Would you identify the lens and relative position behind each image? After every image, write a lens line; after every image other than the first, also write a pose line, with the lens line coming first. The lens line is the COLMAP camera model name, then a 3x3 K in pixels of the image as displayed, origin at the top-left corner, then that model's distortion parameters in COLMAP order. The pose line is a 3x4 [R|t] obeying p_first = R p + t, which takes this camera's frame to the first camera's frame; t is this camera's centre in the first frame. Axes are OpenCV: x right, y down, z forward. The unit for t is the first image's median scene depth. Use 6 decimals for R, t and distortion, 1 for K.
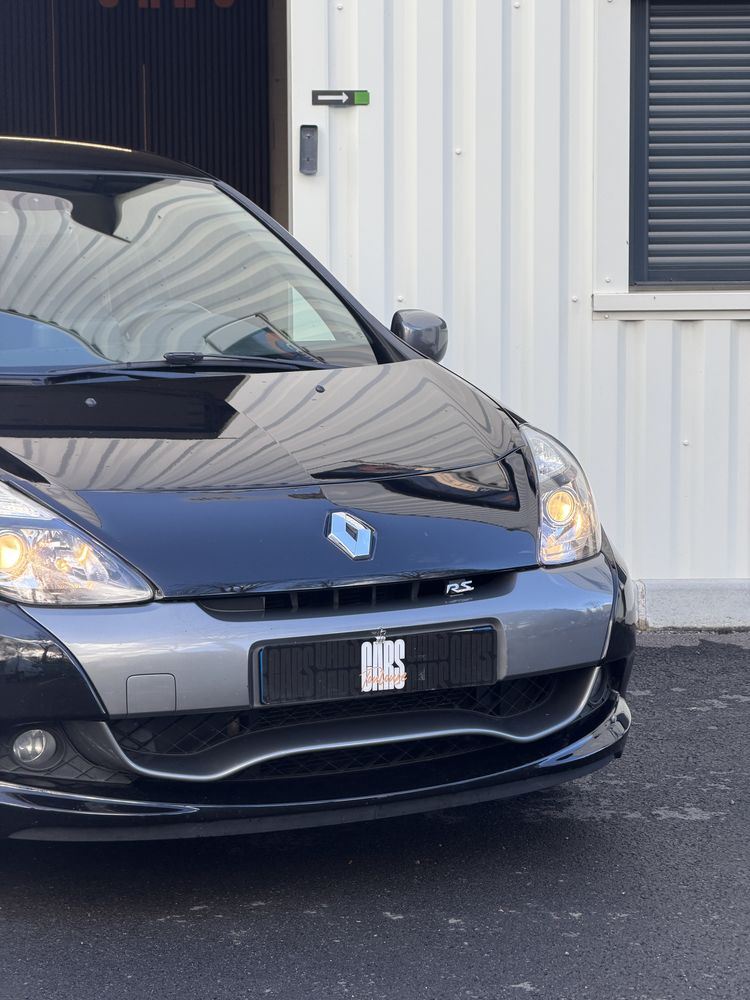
lens RADIAL K [[2992.8, 0, 393.3], [0, 2992.8, 501.2], [0, 0, 1]] dist [0.219479, 0.134067]
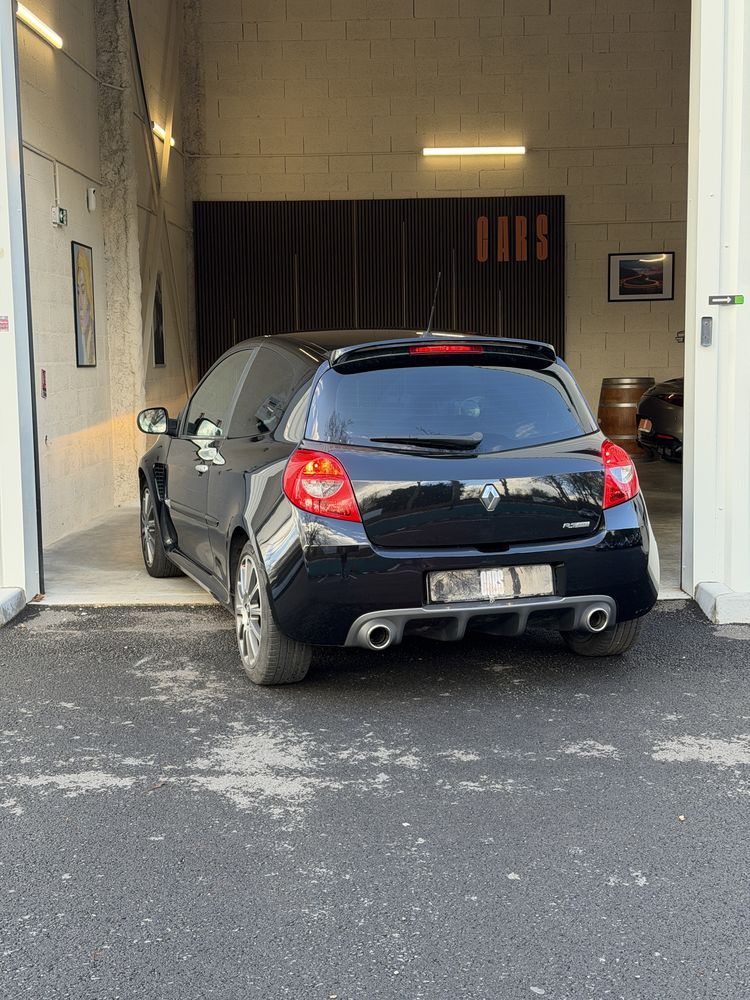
lens RADIAL K [[1379.5, 0, 375.0], [0, 1379.5, 500.0], [0, 0, 1]] dist [0.166393, -0.118754]
pose [[0.993873, 0.000124, -0.110532, -0.193853], [0.000202, 0.999996, 0.002932, -0.038644], [0.110532, -0.002937, 0.993868, 0.314238]]
